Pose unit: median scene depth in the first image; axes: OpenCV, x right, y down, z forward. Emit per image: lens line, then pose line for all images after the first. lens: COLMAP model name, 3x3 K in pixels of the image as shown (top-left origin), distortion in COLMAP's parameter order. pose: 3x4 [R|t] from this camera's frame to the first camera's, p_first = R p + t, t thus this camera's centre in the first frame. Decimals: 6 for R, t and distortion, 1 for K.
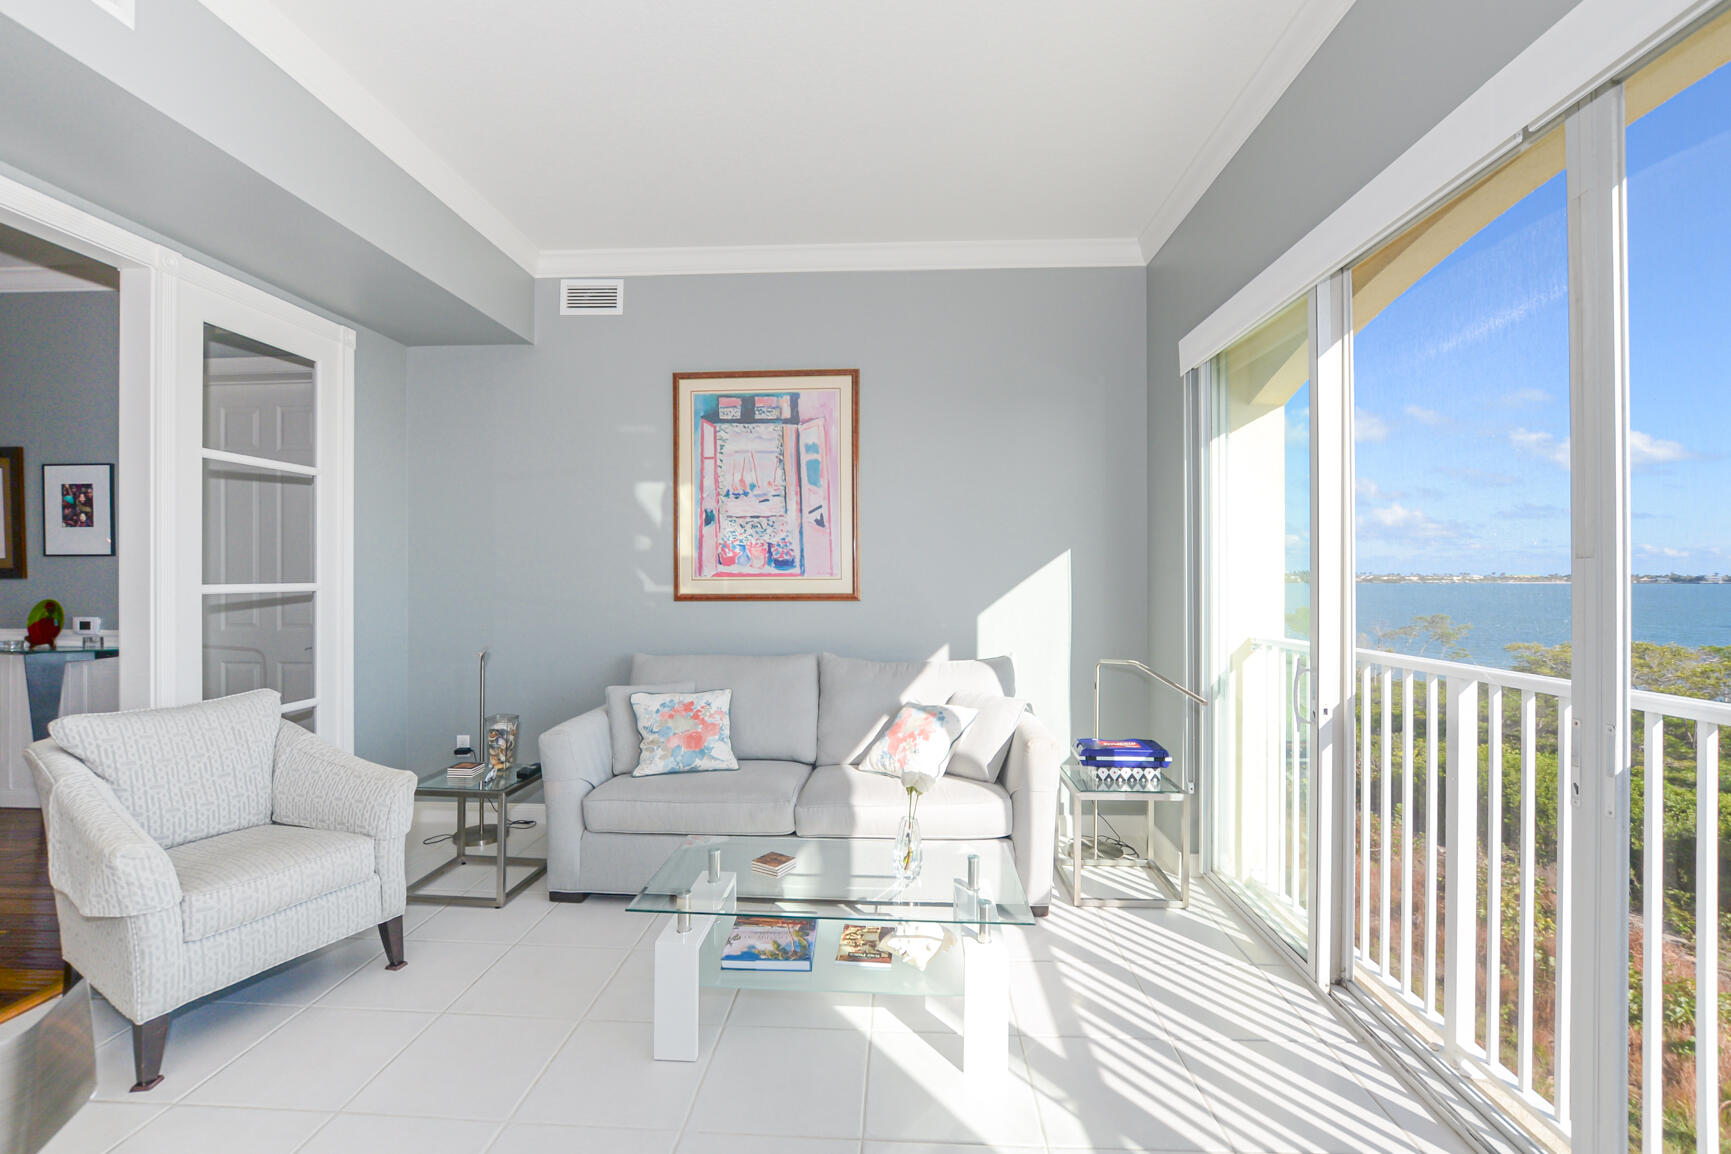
lens RADIAL K [[771.8, 0, 865.5], [0, 771.8, 577.0], [0, 0, 1]] dist [-0.017329, -0.000037]
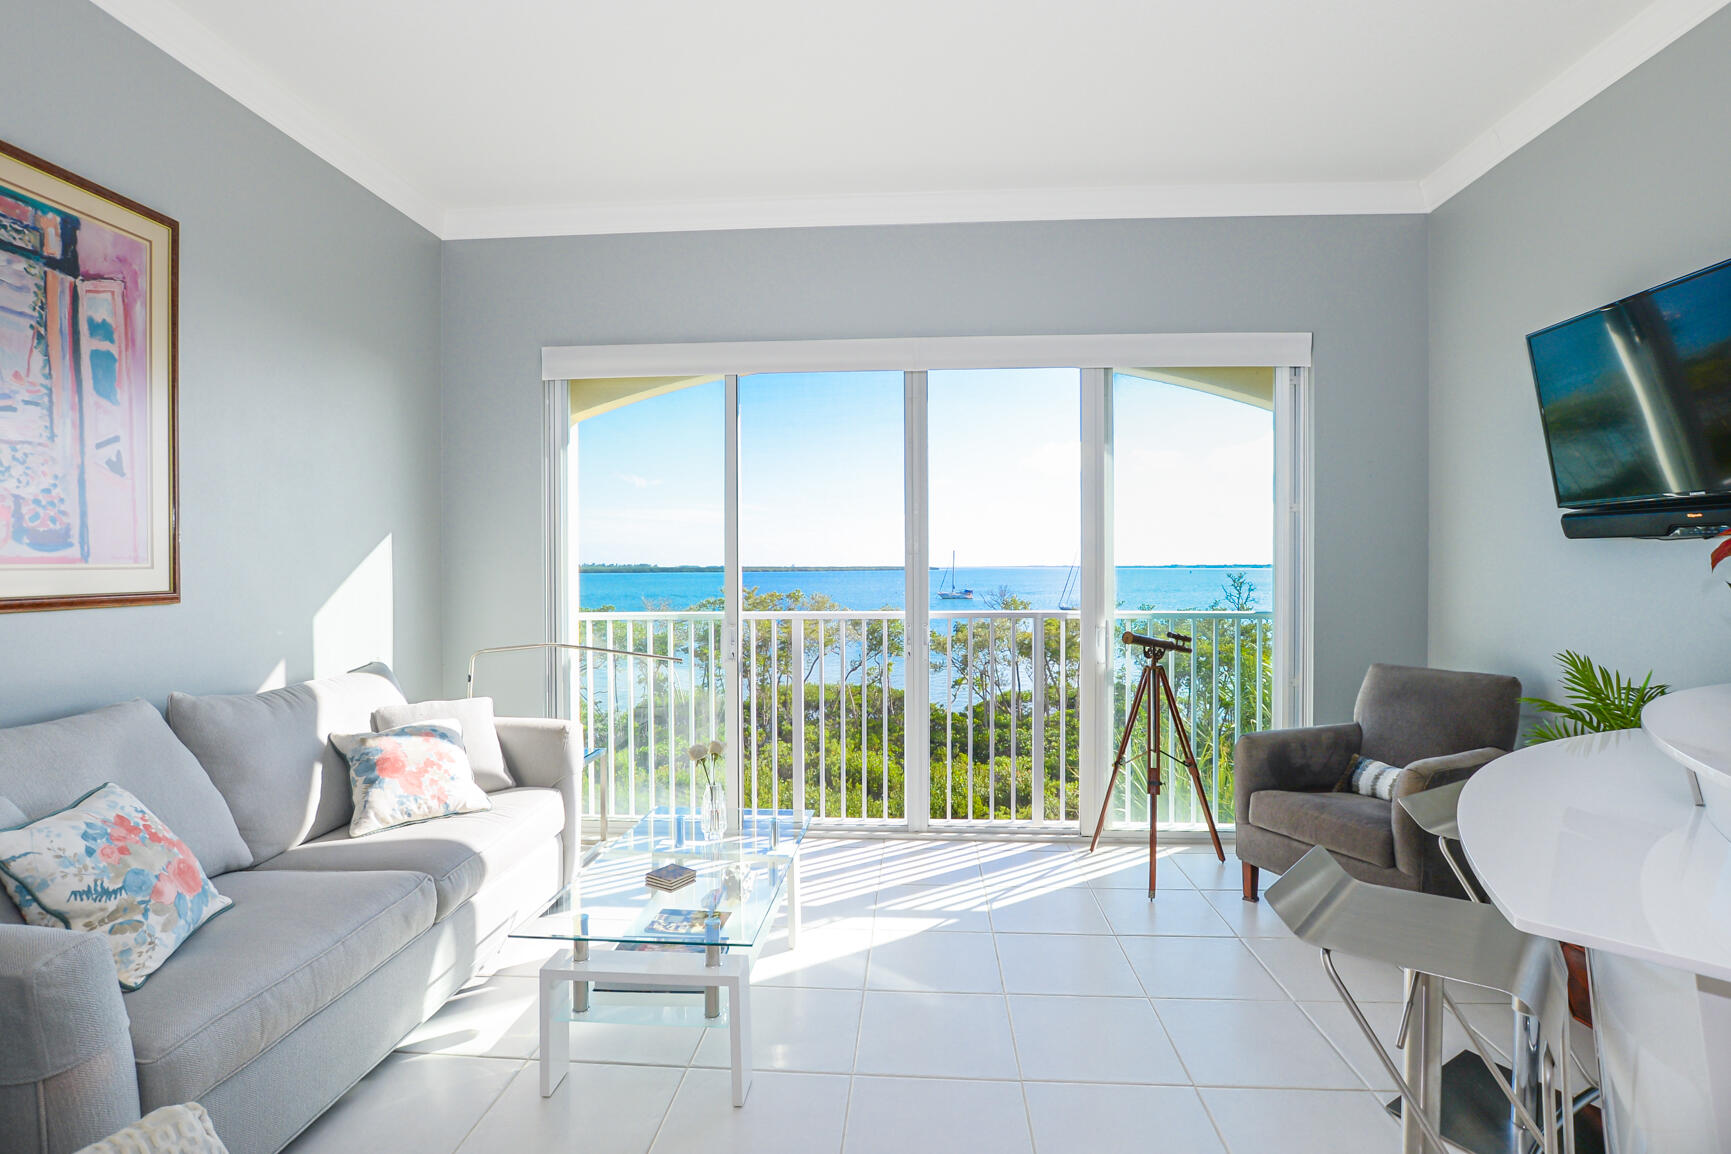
lens RADIAL K [[825.7, 0, 867.0], [0, 825.7, 570.8], [0, 0, 1]] dist [0.000319, 0.000193]
pose [[0.021431, -0.011684, 0.999702, -0.647296], [0.001354, 0.999931, 0.011657, -0.001363], [-0.999769, 0.001104, 0.021445, 0.442506]]
